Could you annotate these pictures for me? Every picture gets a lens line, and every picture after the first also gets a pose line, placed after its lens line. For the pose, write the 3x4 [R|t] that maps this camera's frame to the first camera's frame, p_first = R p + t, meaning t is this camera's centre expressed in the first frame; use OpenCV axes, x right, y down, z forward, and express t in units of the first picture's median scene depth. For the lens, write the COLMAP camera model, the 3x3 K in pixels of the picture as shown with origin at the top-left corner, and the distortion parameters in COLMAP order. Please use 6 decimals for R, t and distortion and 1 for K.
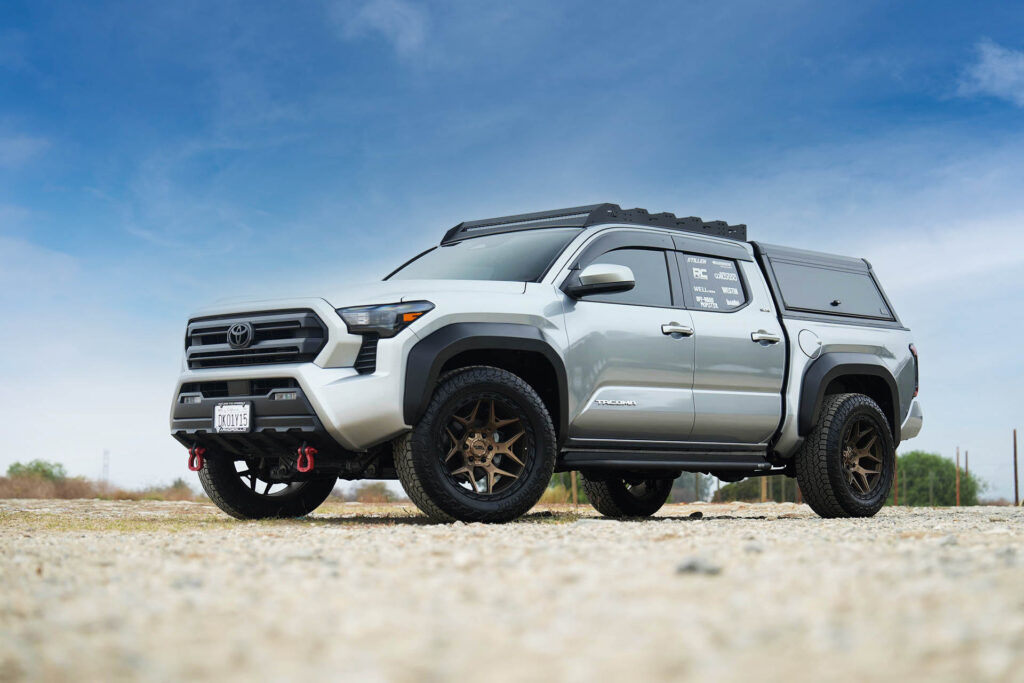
lens RADIAL K [[1894.3, 0, 516.2], [0, 1894.3, 338.7], [0, 0, 1]] dist [-0.069944, 0.000000]
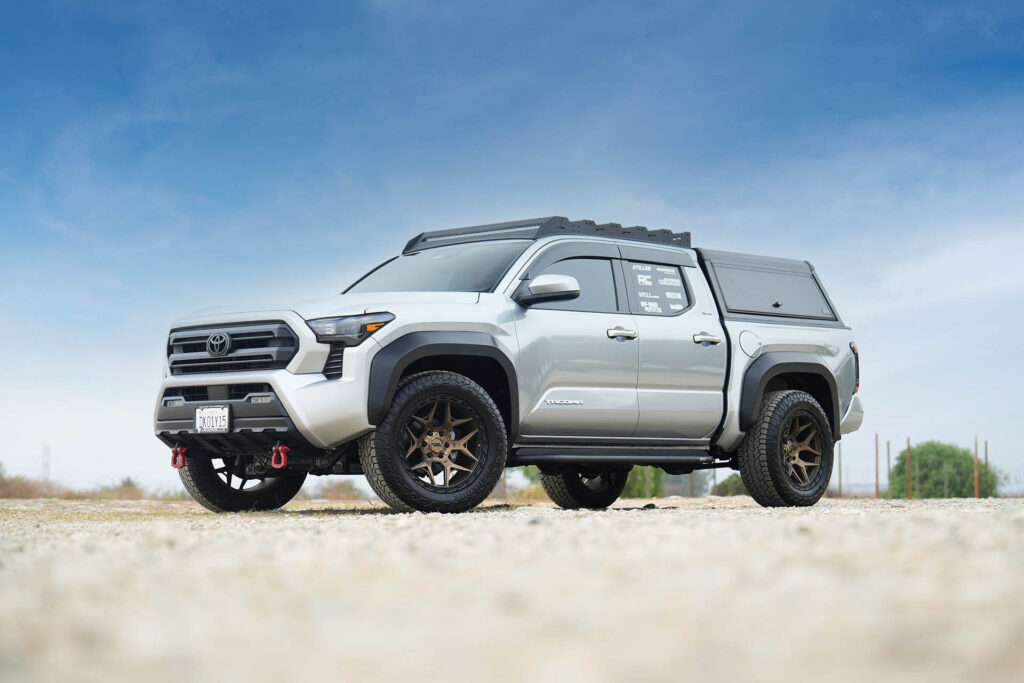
lens RADIAL K [[2087.2, 0, 510.1], [0, 2087.2, 345.1], [0, 0, 1]] dist [-0.039818, 0.000000]
pose [[0.999951, -0.007659, 0.006269, 0.015251], [0.007585, 0.999903, 0.011708, -0.013817], [-0.006358, -0.011660, 0.999912, -0.204772]]
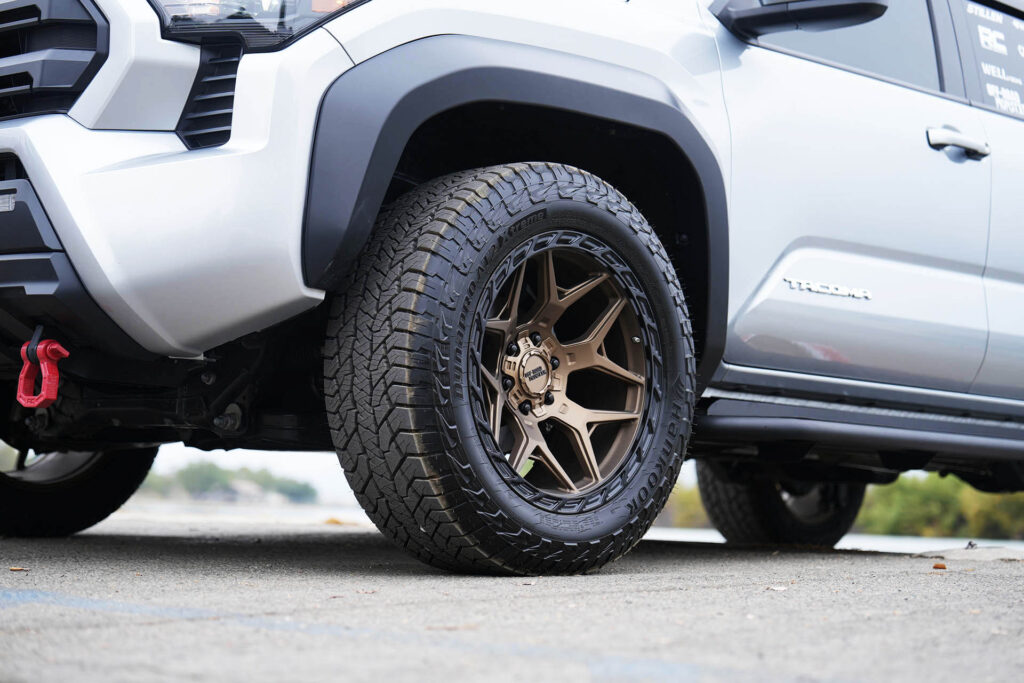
lens RADIAL K [[2087.2, 0, 509.4], [0, 2087.2, 339.0], [0, 0, 1]] dist [-0.039818, 0.000000]
pose [[0.999130, 0.034816, -0.022974, -0.008484], [-0.034900, 0.999385, -0.003264, 0.051484], [0.022846, 0.004063, 0.999731, 0.553289]]
